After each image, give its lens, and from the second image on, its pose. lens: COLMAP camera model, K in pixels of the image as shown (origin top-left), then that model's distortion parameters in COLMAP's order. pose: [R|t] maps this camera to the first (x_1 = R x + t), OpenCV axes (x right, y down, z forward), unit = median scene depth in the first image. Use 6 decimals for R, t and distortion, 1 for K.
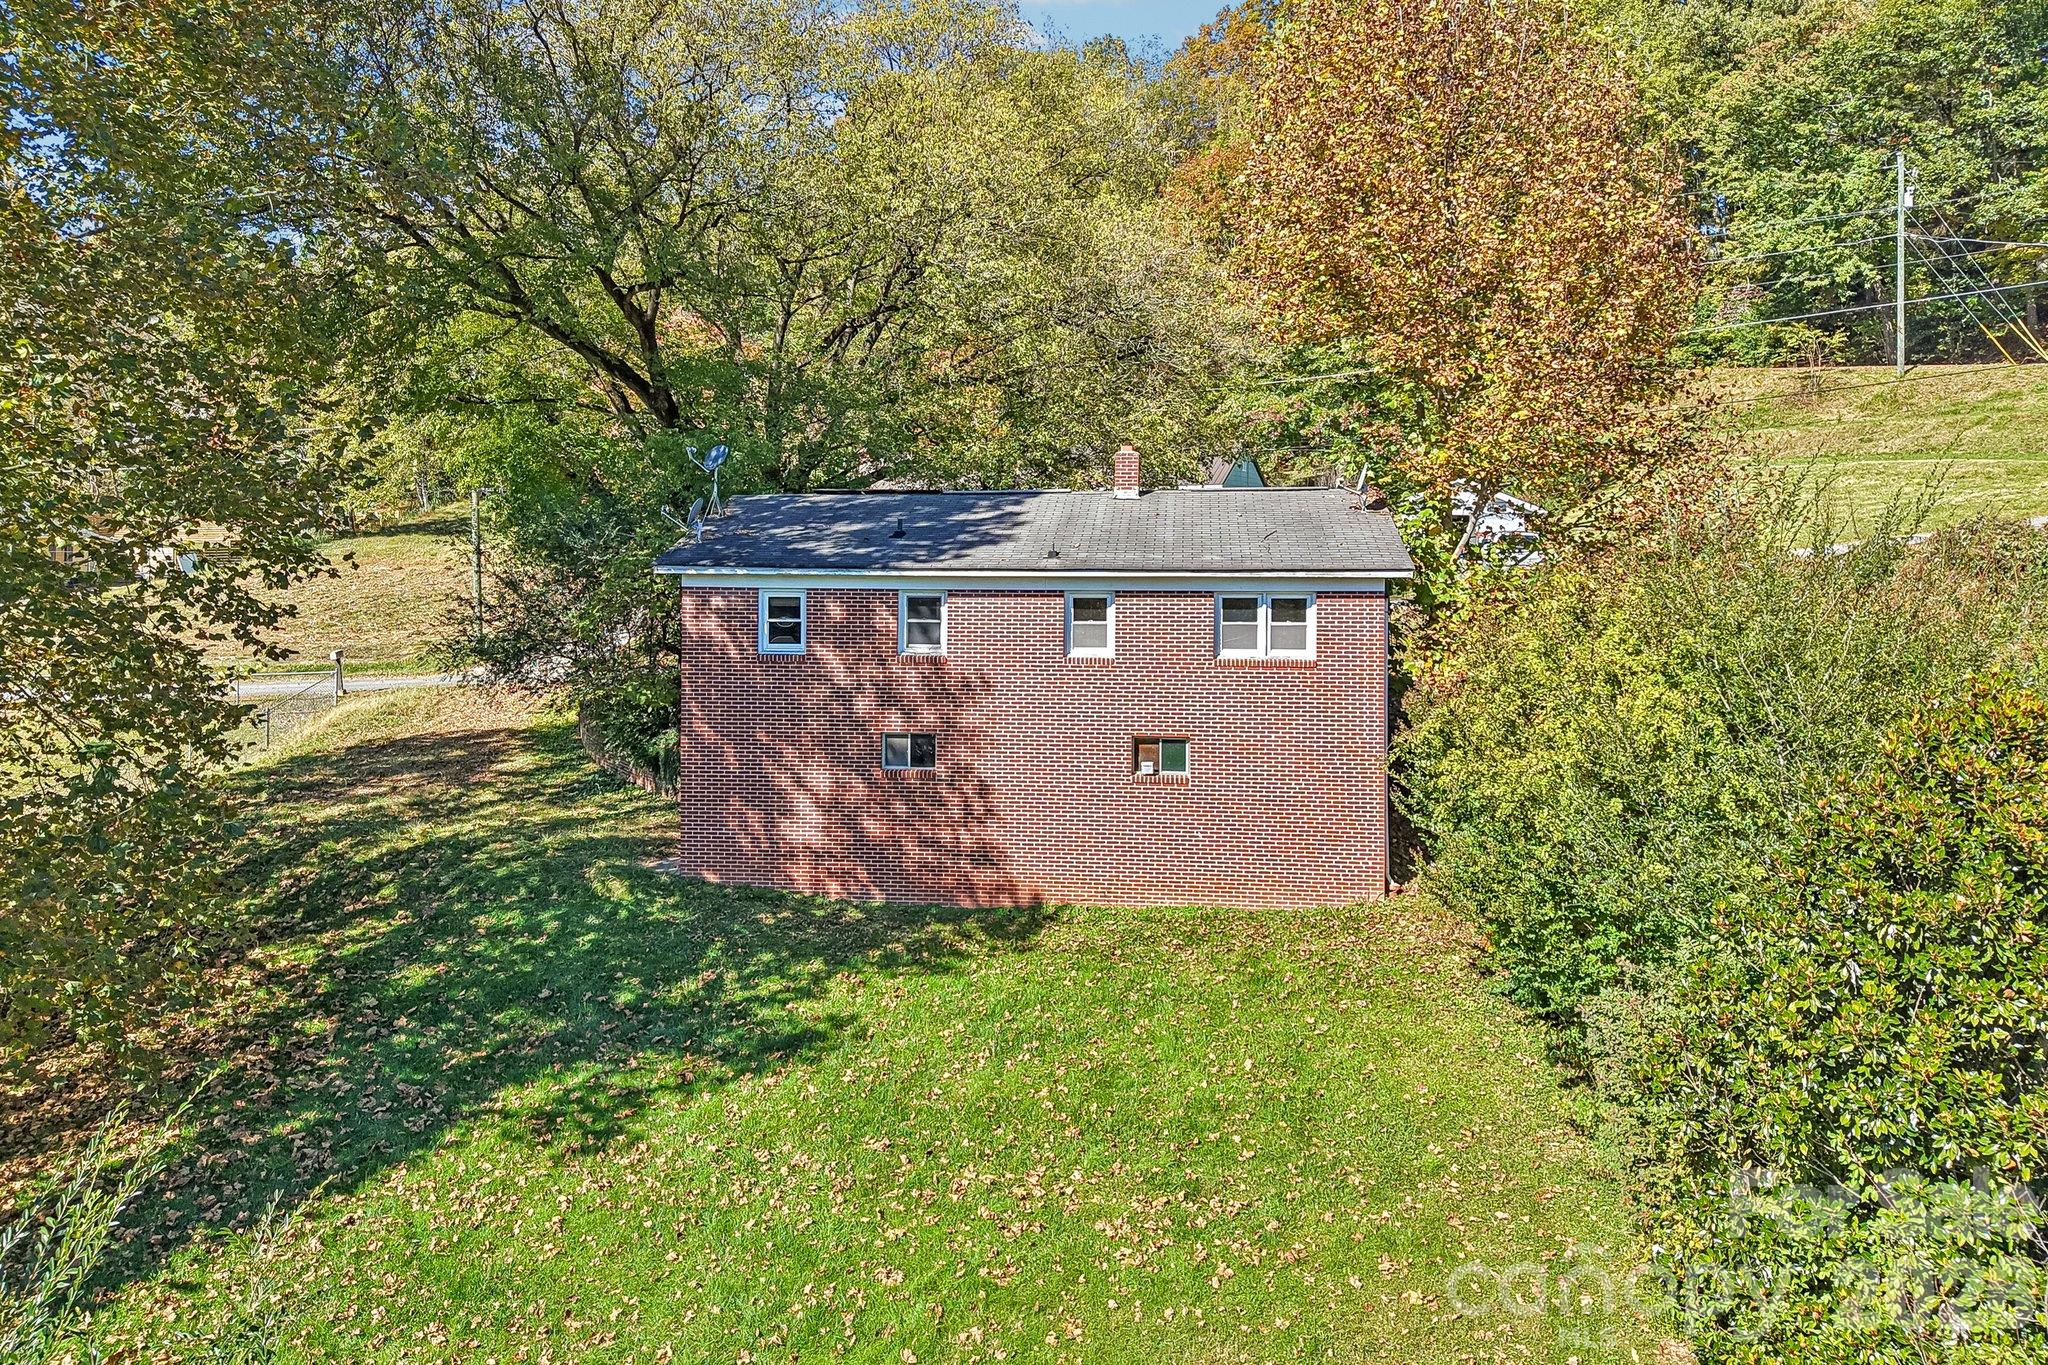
lens RADIAL K [[1517.4, 0, 1063.3], [0, 1517.4, 541.7], [0, 0, 1]] dist [0.035304, -0.037418]
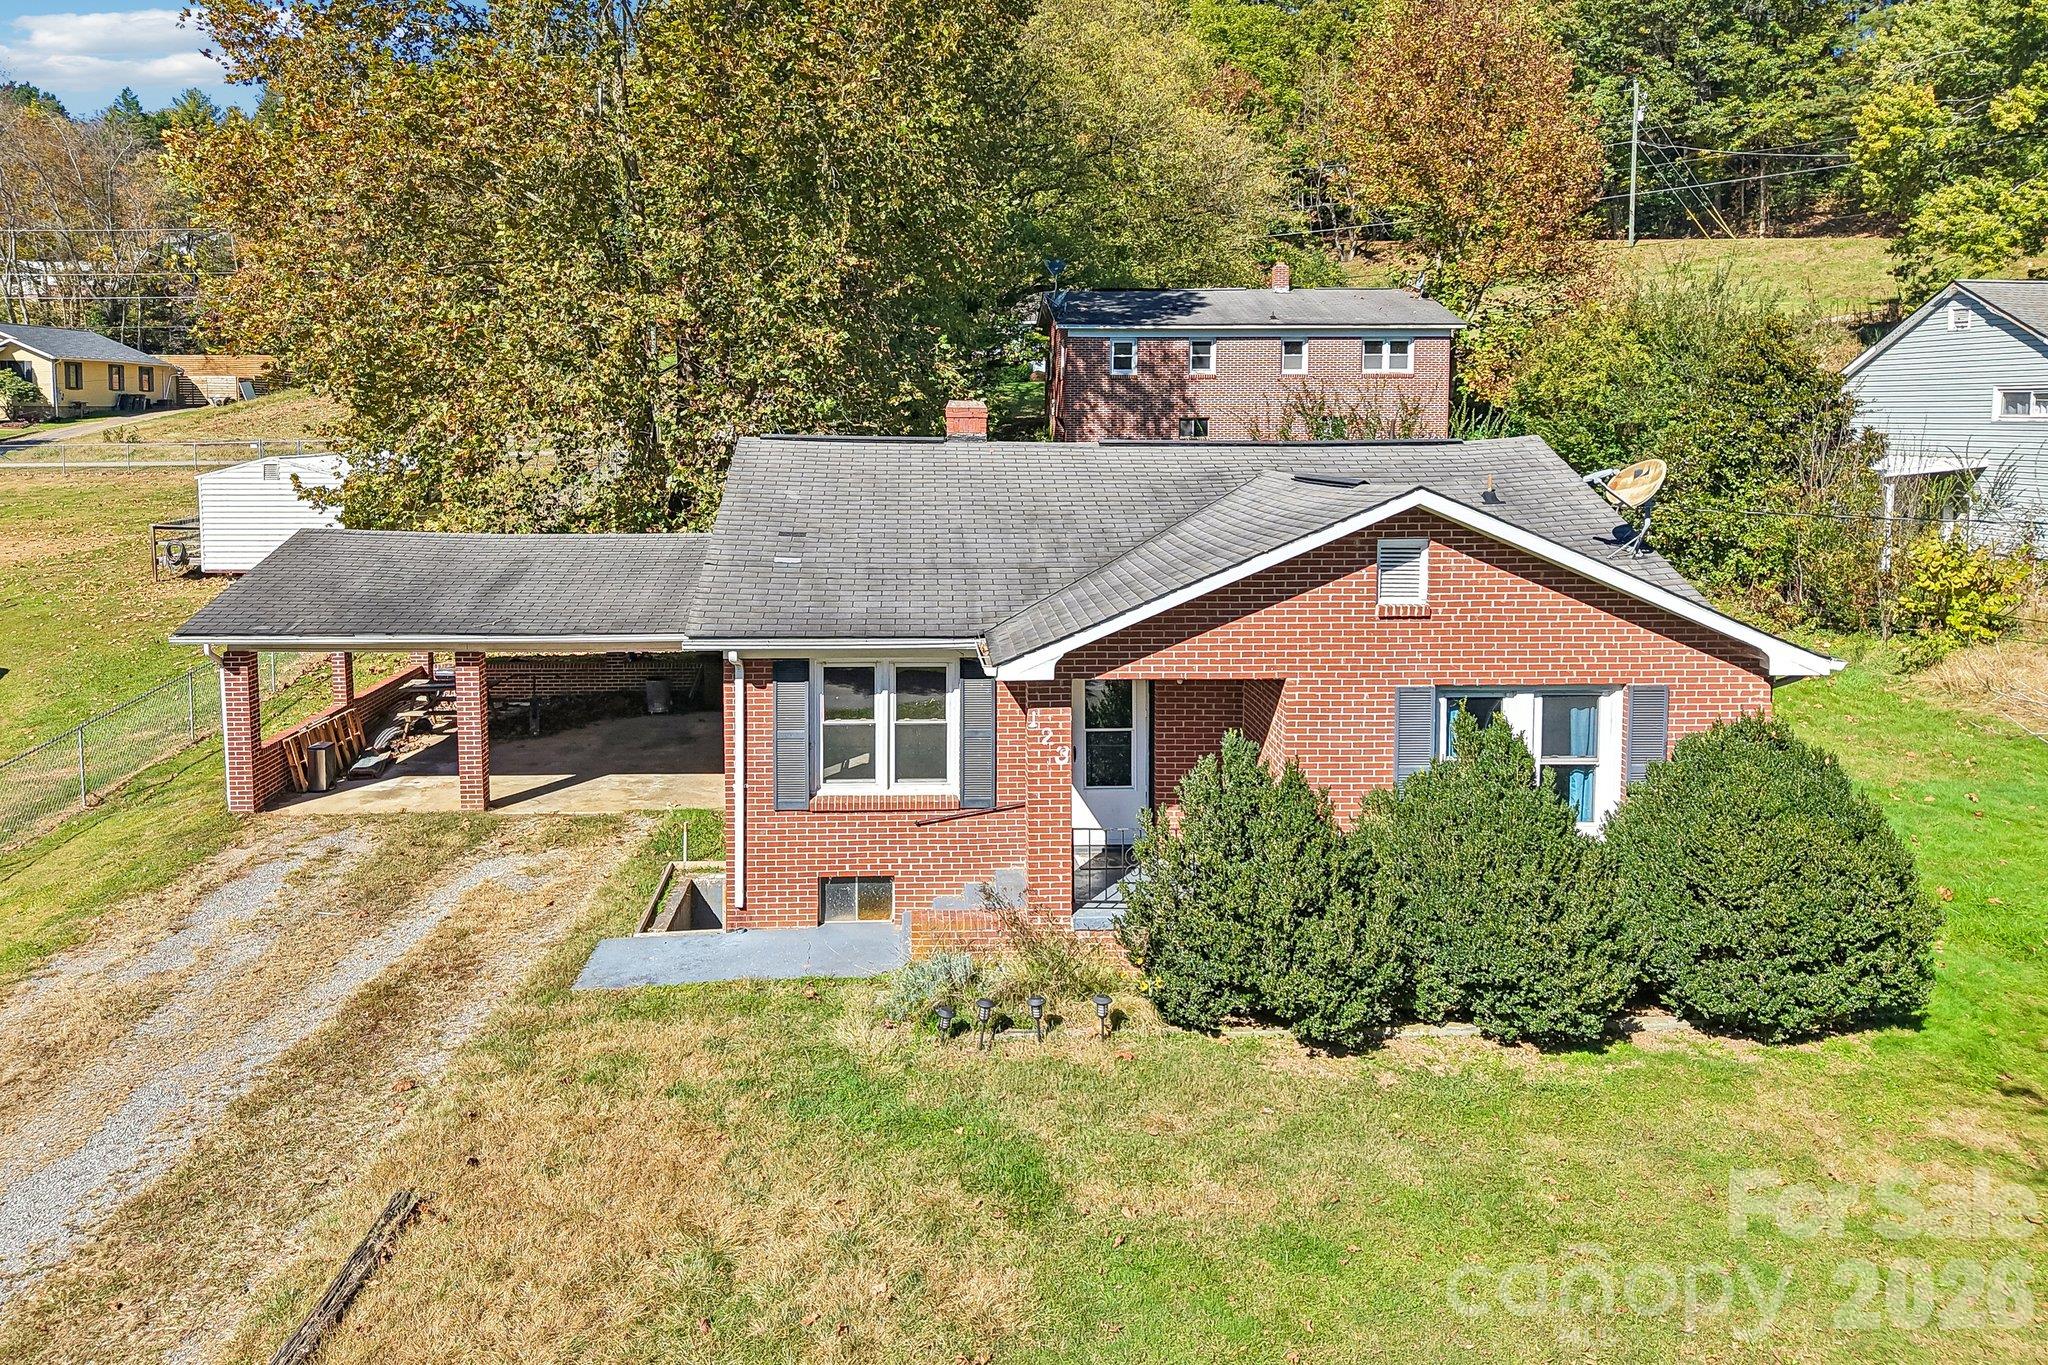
lens RADIAL K [[1517.4, 0, 1005.0], [0, 1517.4, 560.7], [0, 0, 1]] dist [0.035304, -0.037418]
pose [[0.987868, -0.017779, 0.154275, -0.228248], [0.004336, 0.996195, 0.087042, 0.051600], [-0.155236, -0.085317, 0.984186, -0.292150]]
